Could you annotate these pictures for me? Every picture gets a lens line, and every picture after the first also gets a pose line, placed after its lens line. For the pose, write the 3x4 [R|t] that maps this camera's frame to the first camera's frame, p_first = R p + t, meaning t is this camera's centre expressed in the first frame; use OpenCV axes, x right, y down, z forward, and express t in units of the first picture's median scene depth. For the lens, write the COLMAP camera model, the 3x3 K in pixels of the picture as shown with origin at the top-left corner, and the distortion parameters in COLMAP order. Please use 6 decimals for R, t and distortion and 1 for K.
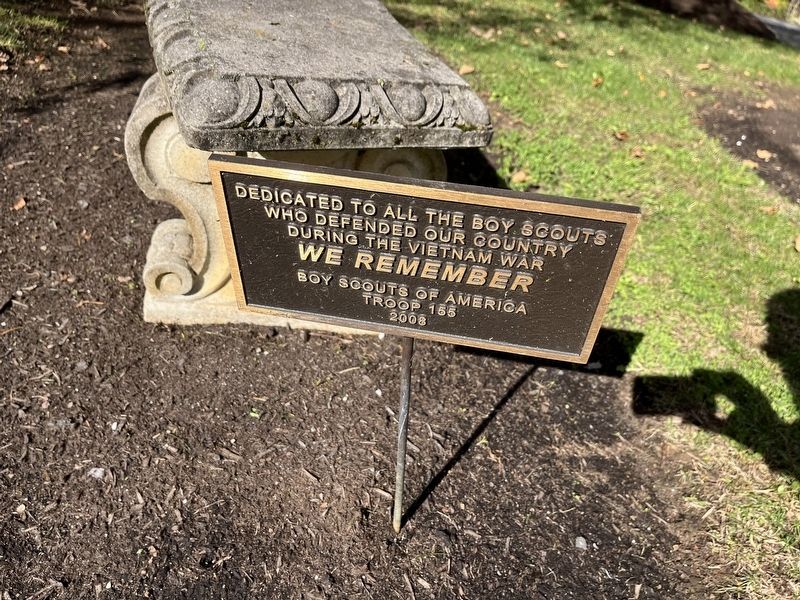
lens RADIAL K [[681.7, 0, 422.1], [0, 681.7, 305.5], [0, 0, 1]] dist [0.032828, -0.083733]
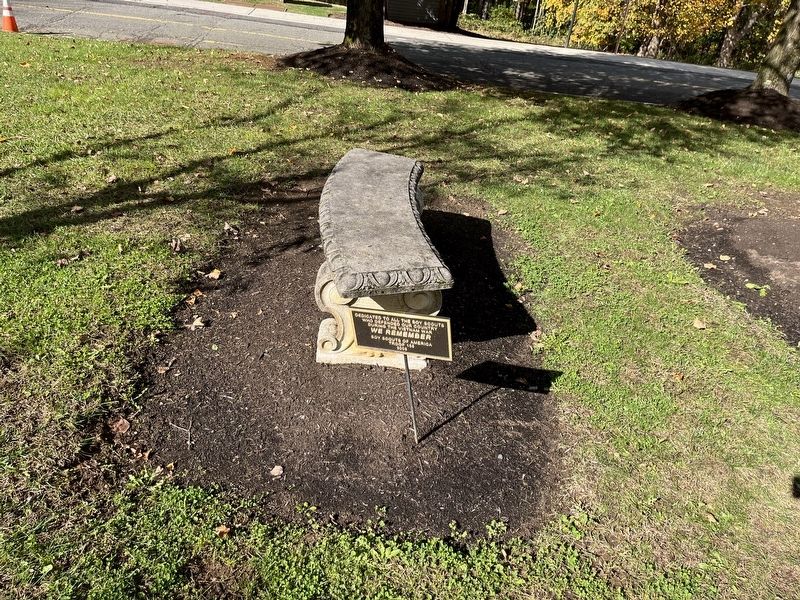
lens RADIAL K [[681.7, 0, 422.1], [0, 681.7, 305.5], [0, 0, 1]] dist [0.032828, -0.083733]
pose [[0.986132, -0.022333, -0.164453, 0.376502], [0.002409, 0.992727, -0.120366, 0.125143], [0.165945, 0.118301, 0.979013, -1.390371]]
